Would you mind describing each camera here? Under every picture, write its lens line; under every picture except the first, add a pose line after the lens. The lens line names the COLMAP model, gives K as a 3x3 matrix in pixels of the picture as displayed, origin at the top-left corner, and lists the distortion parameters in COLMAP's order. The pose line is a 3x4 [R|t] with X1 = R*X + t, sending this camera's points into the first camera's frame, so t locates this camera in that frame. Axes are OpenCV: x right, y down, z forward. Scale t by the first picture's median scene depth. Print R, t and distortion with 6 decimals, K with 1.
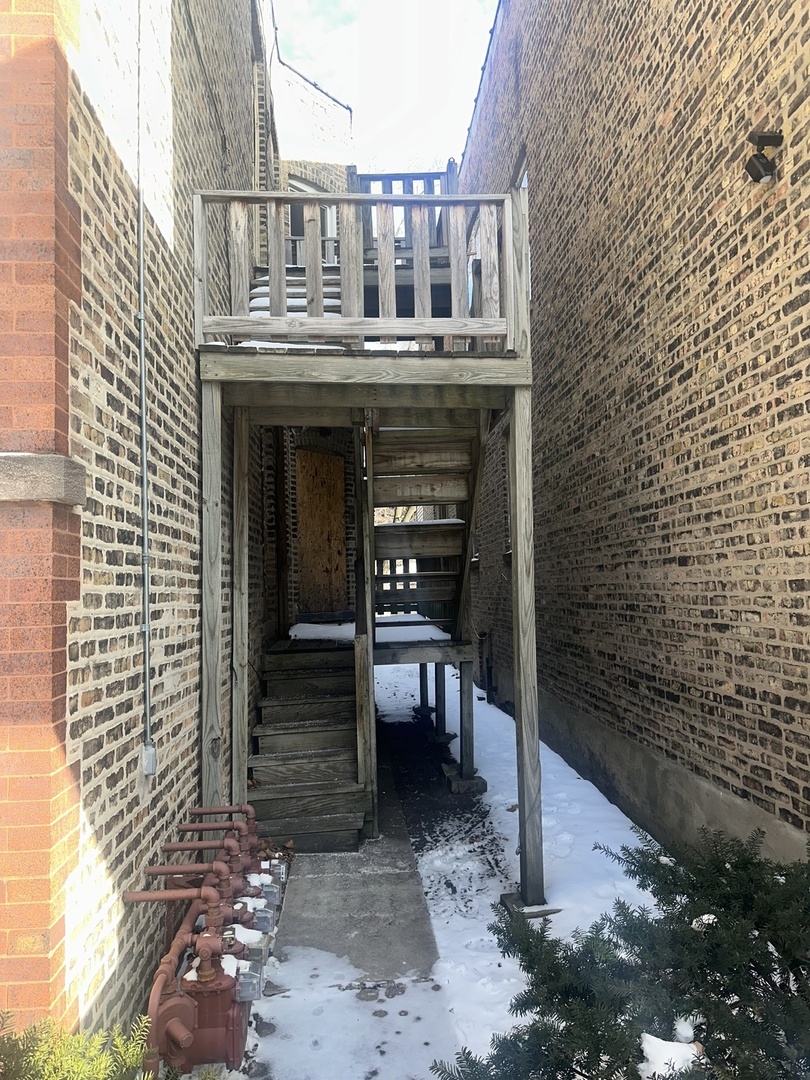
lens RADIAL K [[763.2, 0, 405.0], [0, 763.2, 540.0], [0, 0, 1]] dist [0.001037, -0.002367]
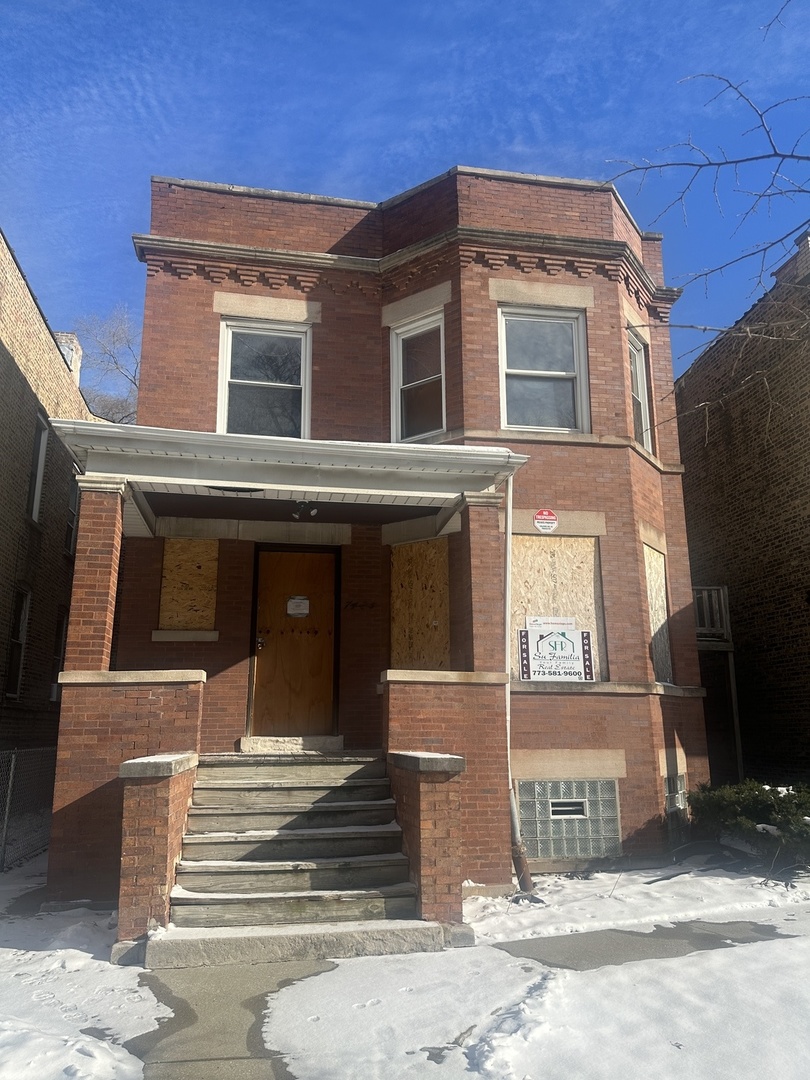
lens RADIAL K [[763.2, 0, 405.0], [0, 763.2, 540.0], [0, 0, 1]] dist [0.001037, -0.002367]
pose [[0.993687, 0.048754, 0.101036, -1.587864], [-0.029874, 0.983105, -0.180586, -0.054892], [-0.108134, 0.176428, 0.978356, -2.078826]]
